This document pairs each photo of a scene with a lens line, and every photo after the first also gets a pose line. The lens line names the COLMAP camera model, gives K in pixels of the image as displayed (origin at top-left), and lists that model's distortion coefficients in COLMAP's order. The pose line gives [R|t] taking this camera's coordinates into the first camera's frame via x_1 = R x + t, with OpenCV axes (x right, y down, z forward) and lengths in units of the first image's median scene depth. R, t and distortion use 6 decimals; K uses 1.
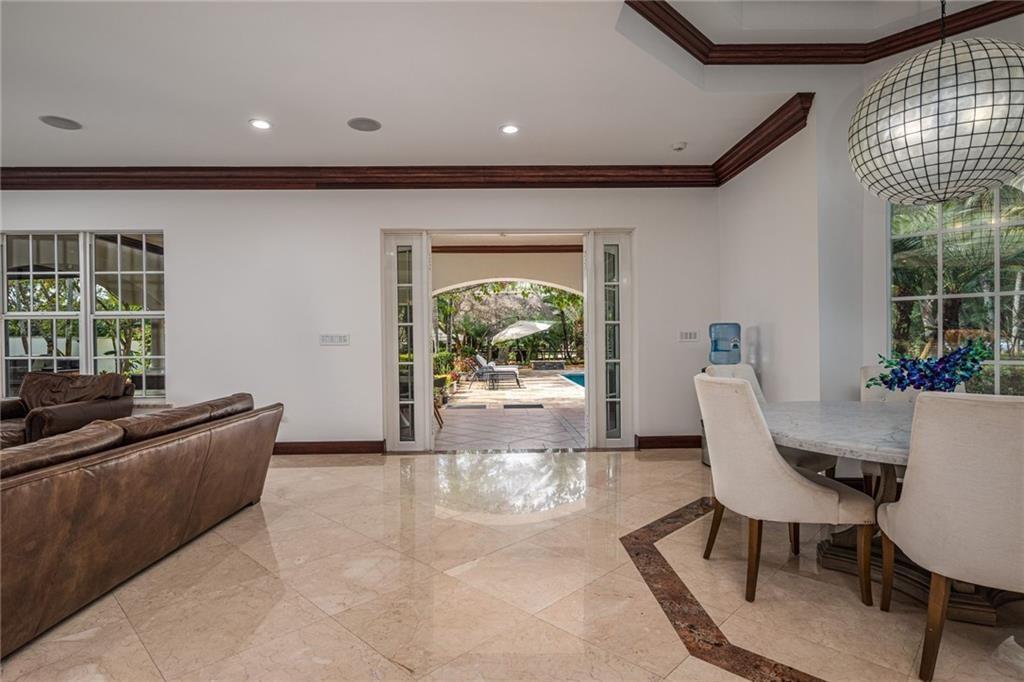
lens RADIAL K [[540.0, 0, 512.0], [0, 540.0, 341.0], [0, 0, 1]] dist [-0.000283, 0.000020]
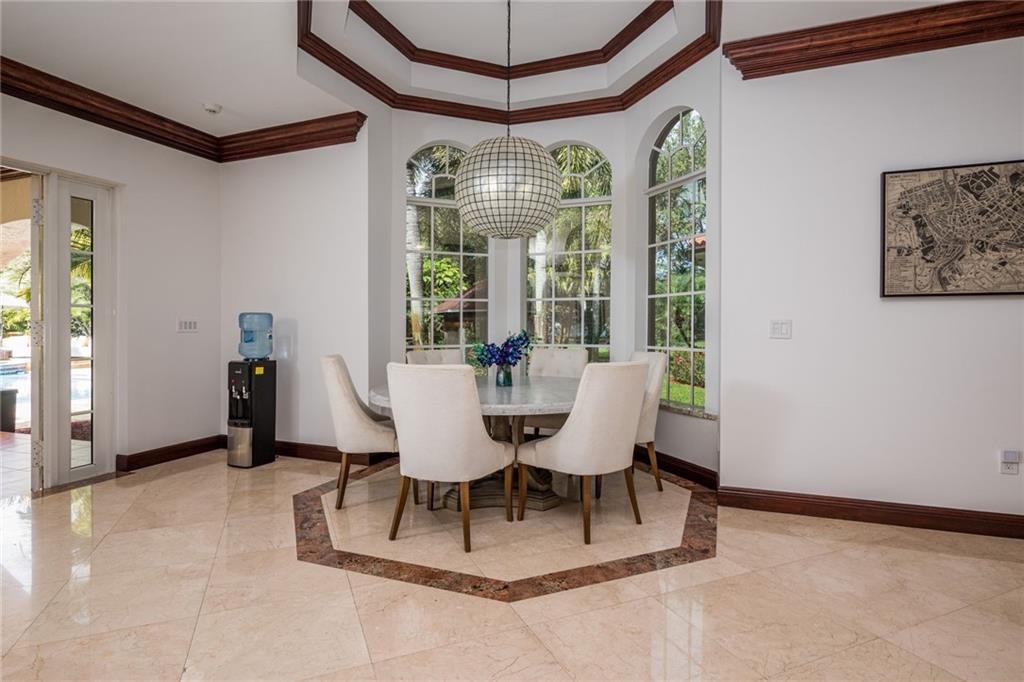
lens RADIAL K [[537.1, 0, 511.6], [0, 537.1, 323.9], [0, 0, 1]] dist [0.000529, 0.000279]
pose [[0.382476, 0.011078, 0.923899, -0.448042], [0.000373, 0.999926, -0.012144, -0.002615], [-0.923965, 0.004989, 0.382443, 0.332422]]
